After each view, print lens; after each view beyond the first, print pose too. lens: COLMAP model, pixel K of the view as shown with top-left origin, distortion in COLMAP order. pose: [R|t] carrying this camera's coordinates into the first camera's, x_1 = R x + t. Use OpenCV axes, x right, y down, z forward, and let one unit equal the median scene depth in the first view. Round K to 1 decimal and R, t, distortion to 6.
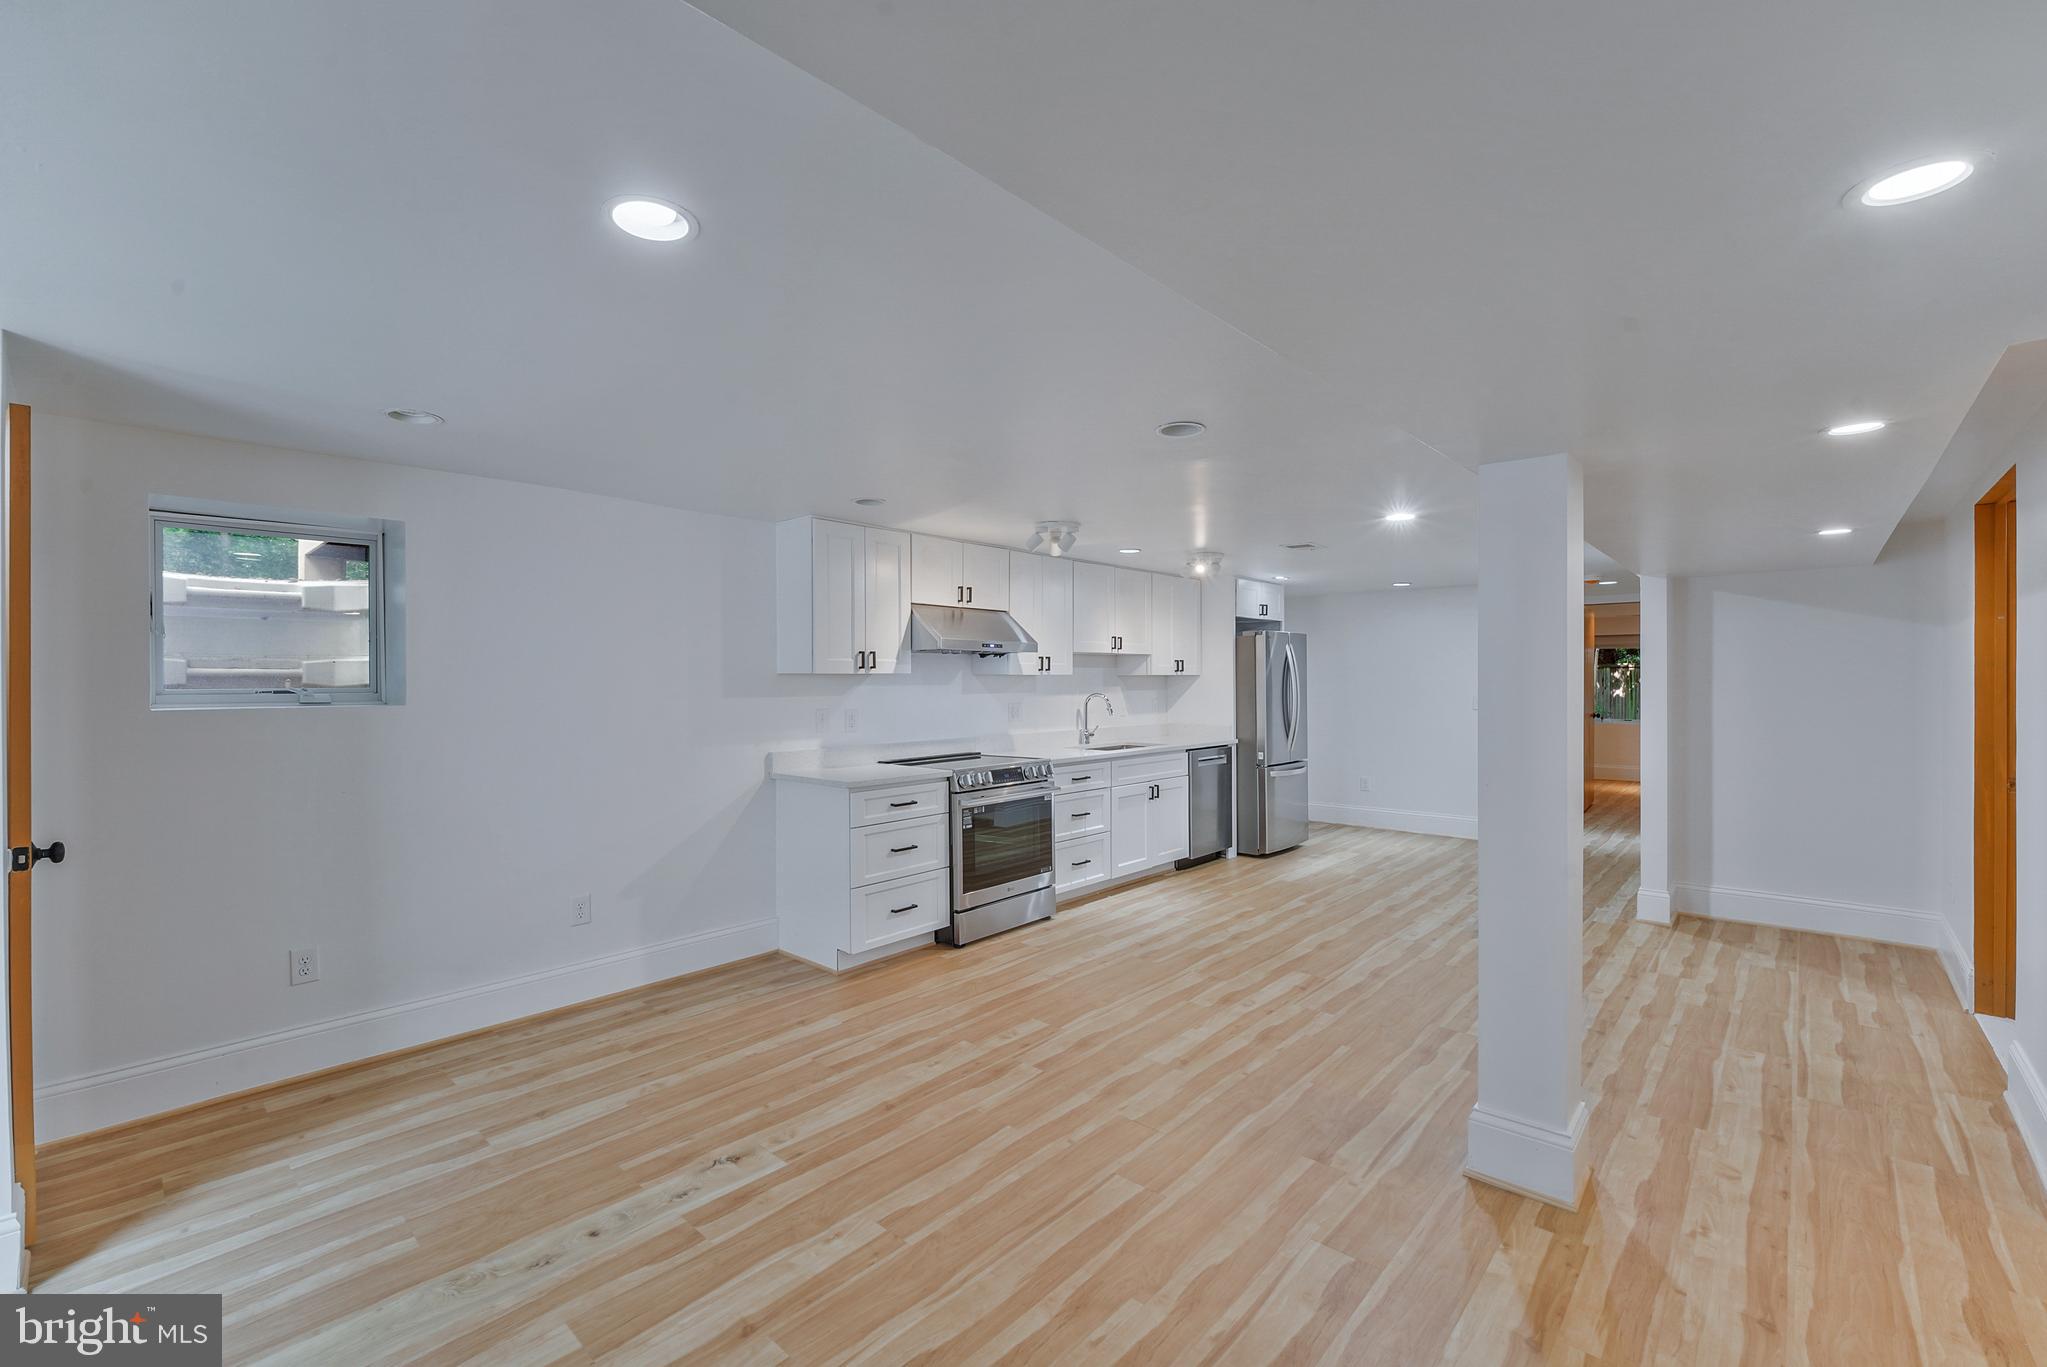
lens RADIAL K [[870.4, 0, 1022.9], [0, 870.4, 677.5], [0, 0, 1]] dist [-0.004166, -0.003123]
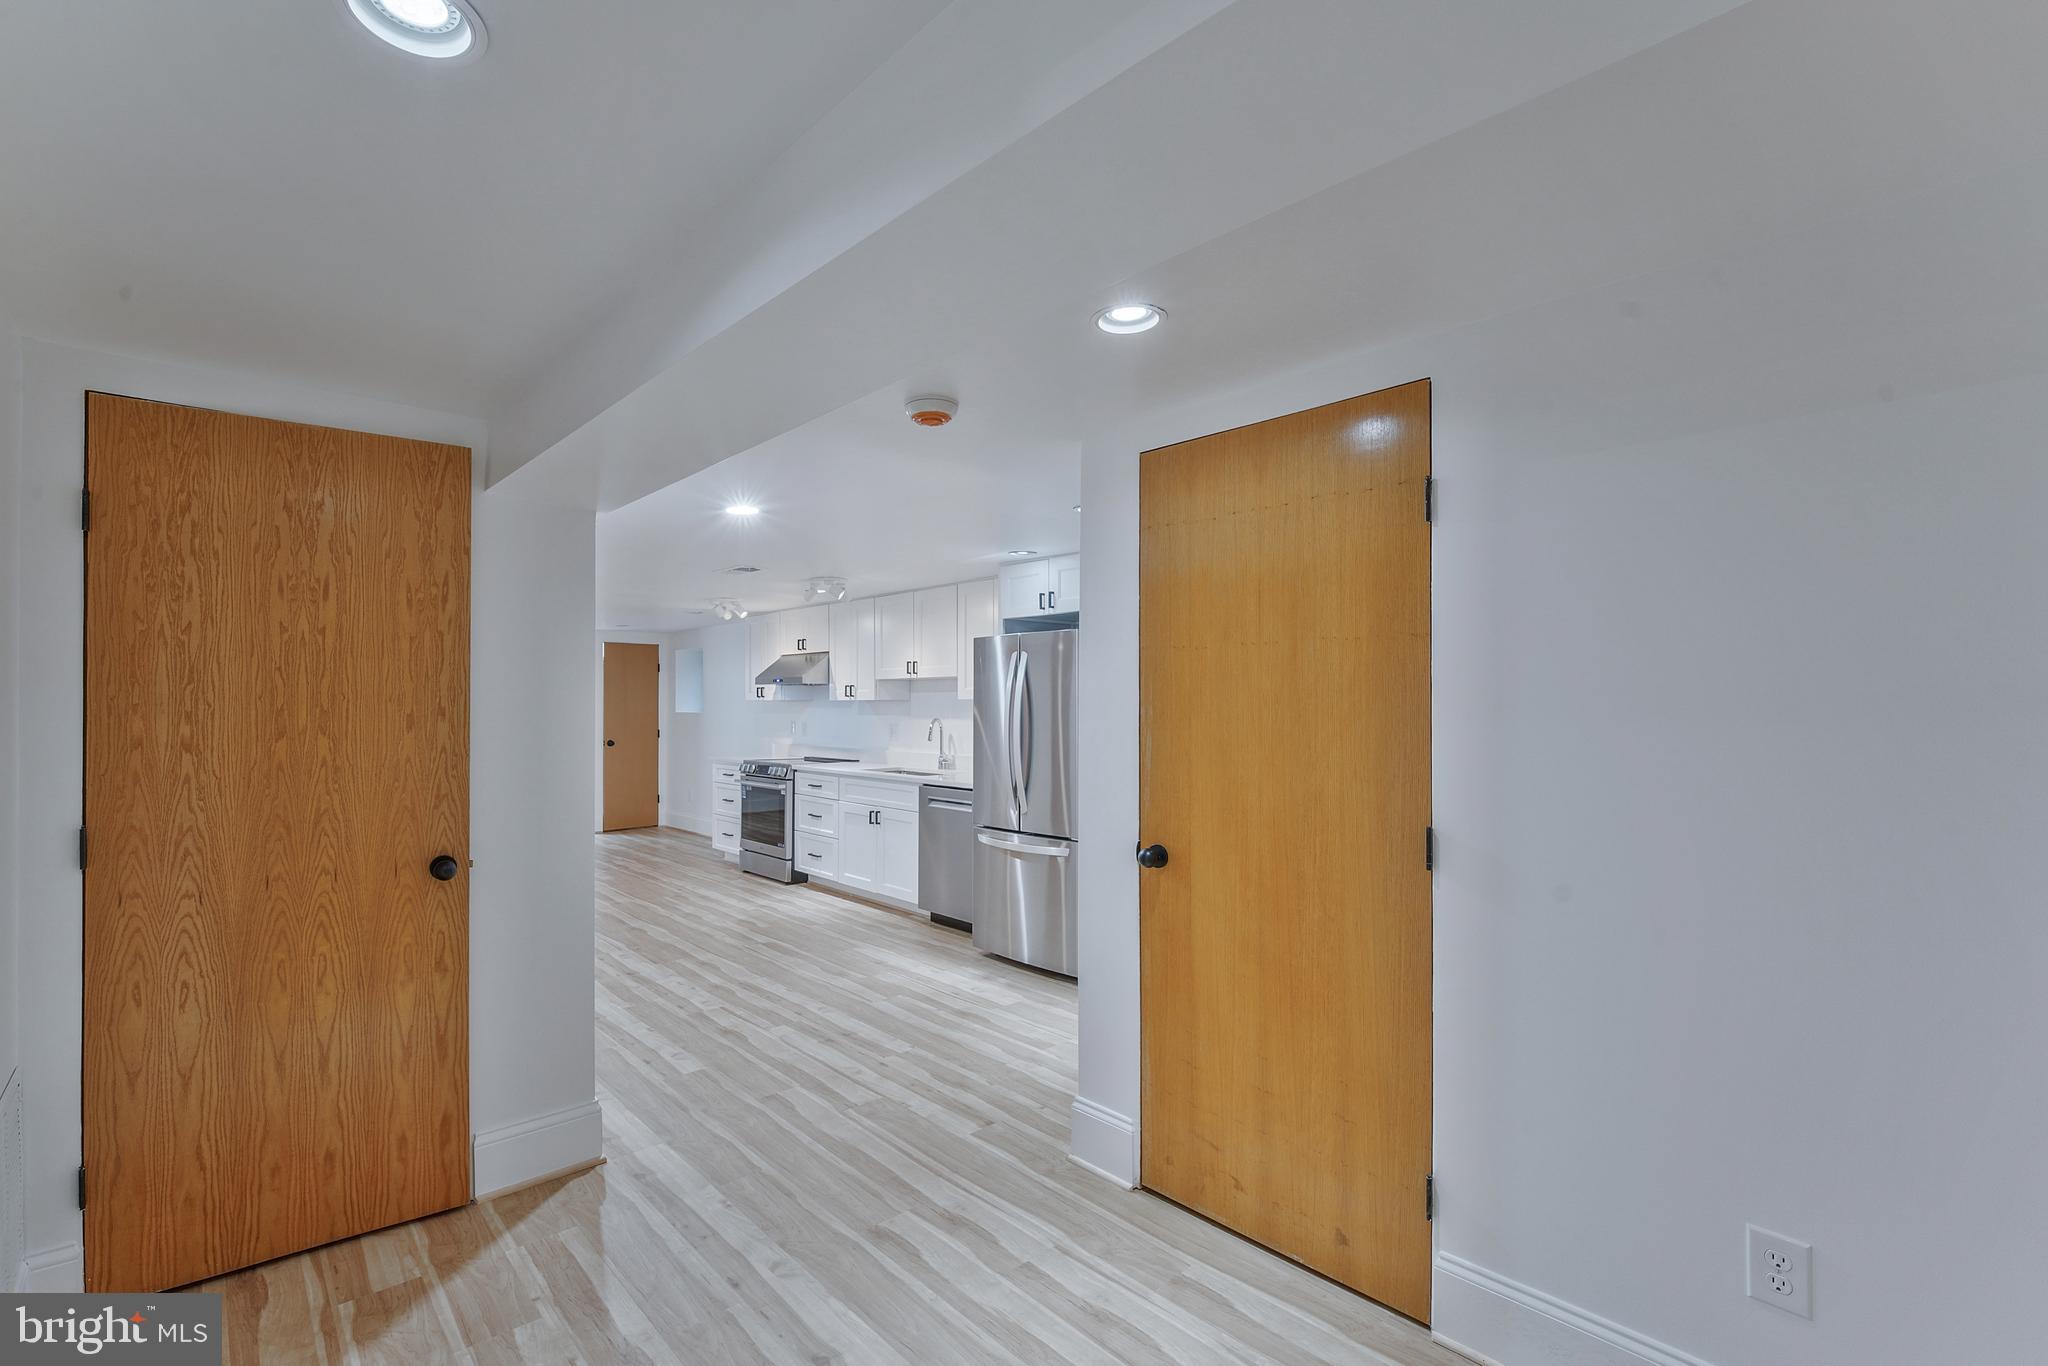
lens RADIAL K [[870.8, 0, 952.1], [0, 870.8, 707.0], [0, 0, 1]] dist [-0.004166, -0.003123]
pose [[-0.116231, 0.003602, -0.993216, 1.491395], [0.000182, 0.999993, 0.003605, 0.001915], [0.993222, 0.000239, -0.116230, 1.586928]]
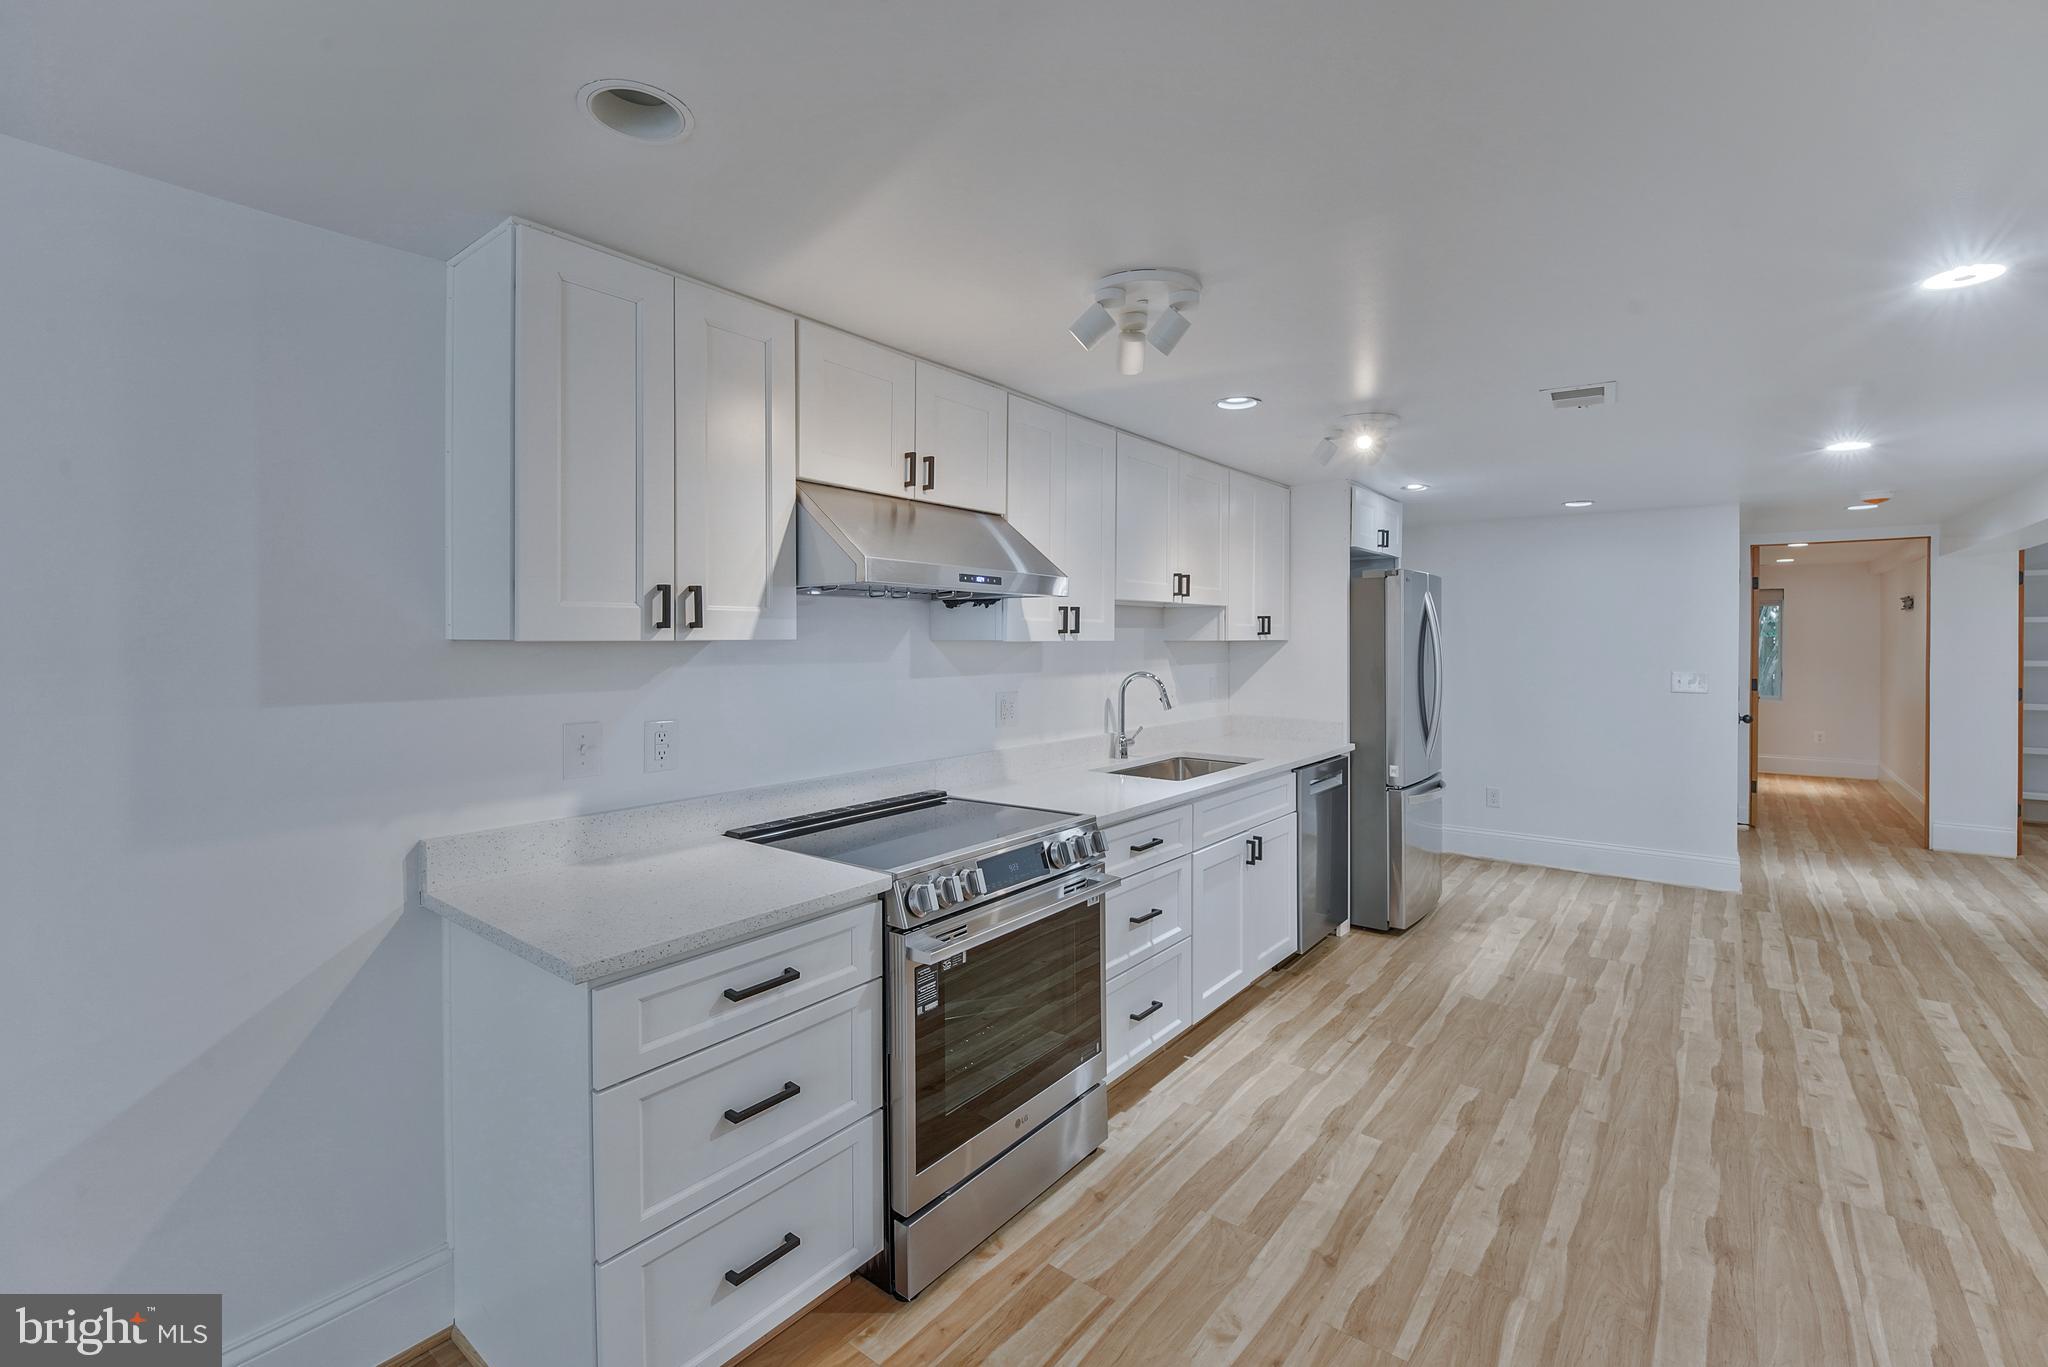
lens RADIAL K [[870.8, 0, 1022.6], [0, 870.8, 649.4], [0, 0, 1]] dist [-0.004166, -0.003123]
pose [[0.998101, 0.000795, 0.061586, -0.044654], [-0.001336, 0.999961, 0.008751, -0.004052], [-0.061577, -0.008817, 0.998063, 0.589737]]
